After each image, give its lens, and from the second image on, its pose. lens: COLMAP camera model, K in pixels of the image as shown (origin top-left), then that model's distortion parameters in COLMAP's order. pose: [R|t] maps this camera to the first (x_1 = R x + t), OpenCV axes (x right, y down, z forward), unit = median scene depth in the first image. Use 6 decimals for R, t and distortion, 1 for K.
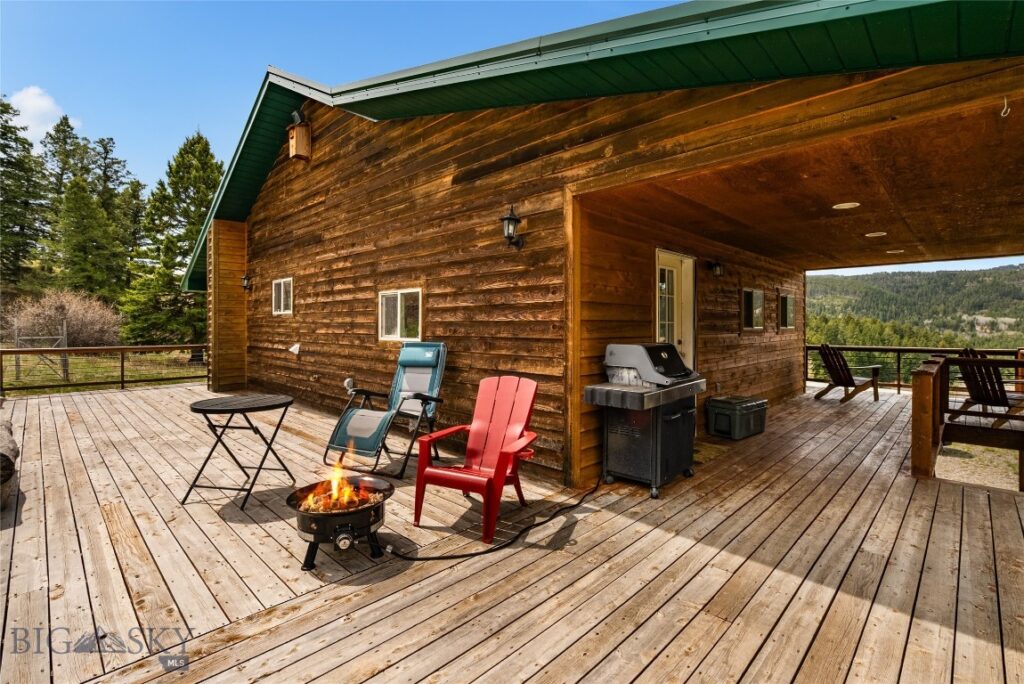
lens RADIAL K [[467.6, 0, 507.2], [0, 467.6, 325.9], [0, 0, 1]] dist [-0.001563, -0.000038]
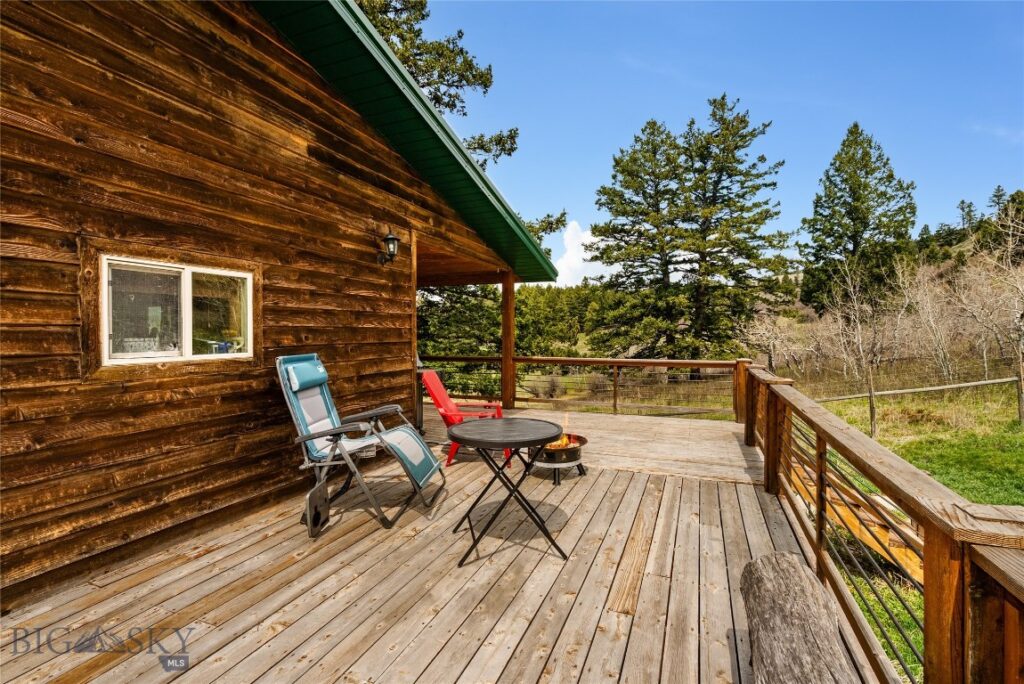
lens RADIAL K [[467.6, 0, 509.3], [0, 467.6, 337.1], [0, 0, 1]] dist [-0.001563, -0.000038]
pose [[-0.382424, -0.015534, 0.923856, -1.043744], [-0.003376, 0.999875, 0.015415, -0.006153], [-0.923981, 0.002776, -0.382429, 1.048558]]
